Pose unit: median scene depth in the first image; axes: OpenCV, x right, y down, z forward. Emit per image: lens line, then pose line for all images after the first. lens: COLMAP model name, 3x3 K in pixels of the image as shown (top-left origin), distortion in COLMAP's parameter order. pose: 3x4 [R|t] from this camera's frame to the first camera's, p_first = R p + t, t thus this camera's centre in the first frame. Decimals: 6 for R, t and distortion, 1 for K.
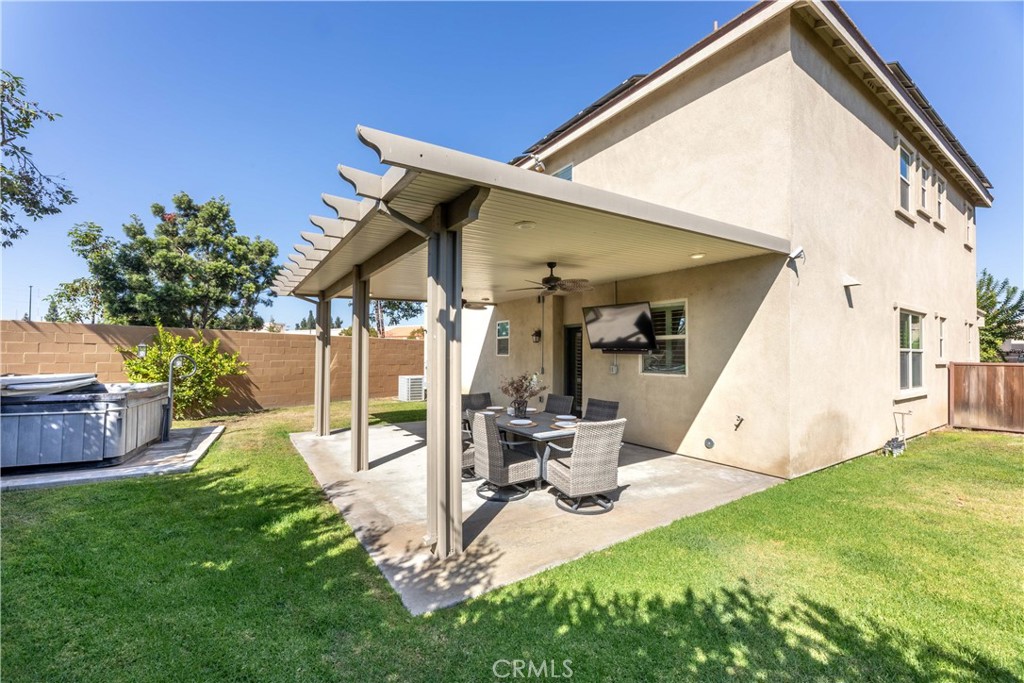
lens RADIAL K [[405.0, 0, 513.3], [0, 405.0, 348.0], [0, 0, 1]] dist [0.003902, 0.000301]
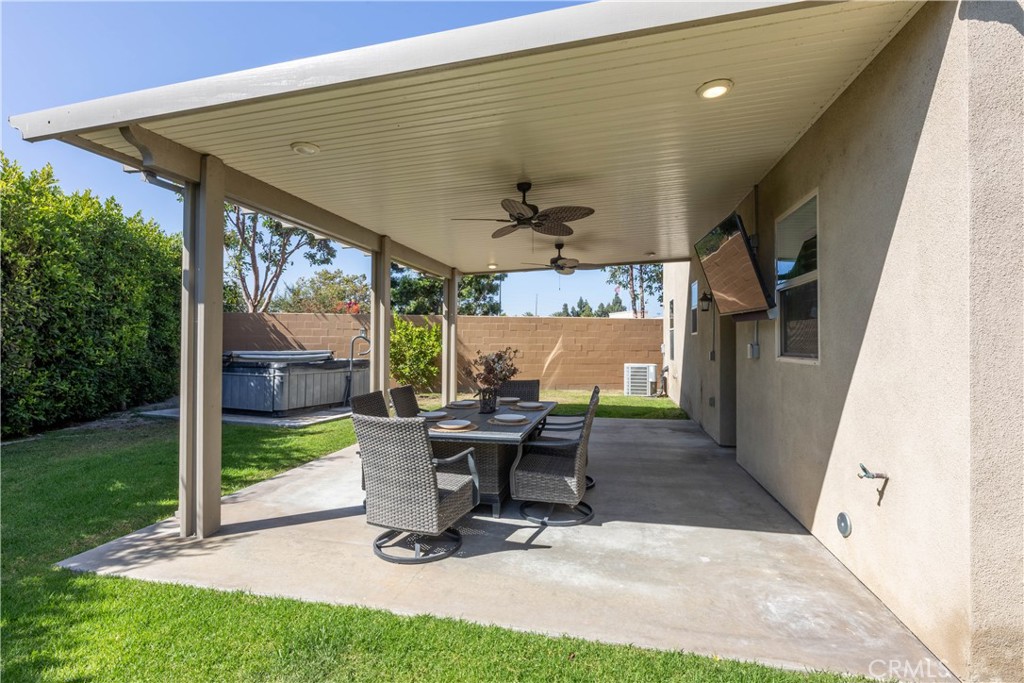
lens RADIAL K [[482.2, 0, 512.0], [0, 482.2, 341.5], [0, 0, 1]] dist [0.000132, -0.001170]
pose [[0.688011, -0.007143, -0.725666, 0.772948], [0.014604, 0.999885, 0.004004, 0.053883], [0.725554, -0.013353, 0.688036, 0.535975]]
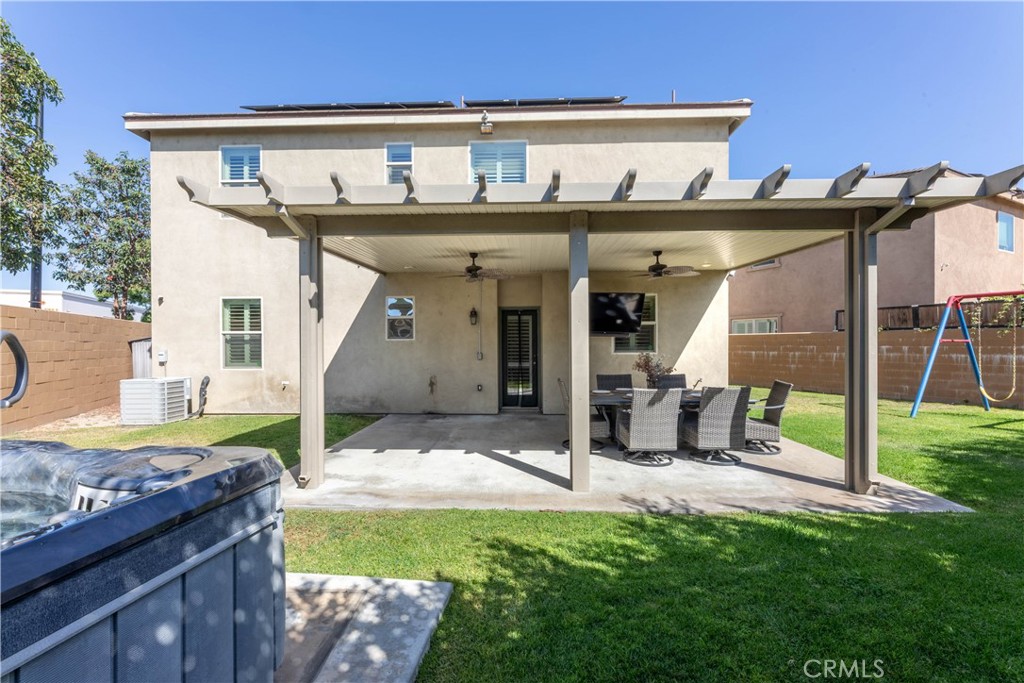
lens RADIAL K [[425.7, 0, 504.9], [0, 425.7, 348.6], [0, 0, 1]] dist [0.000015, 0.000060]
pose [[0.597853, -0.016847, 0.801429, -1.284429], [-0.005507, 0.999669, 0.025121, 0.030314], [-0.801587, -0.019432, 0.597562, 0.762977]]
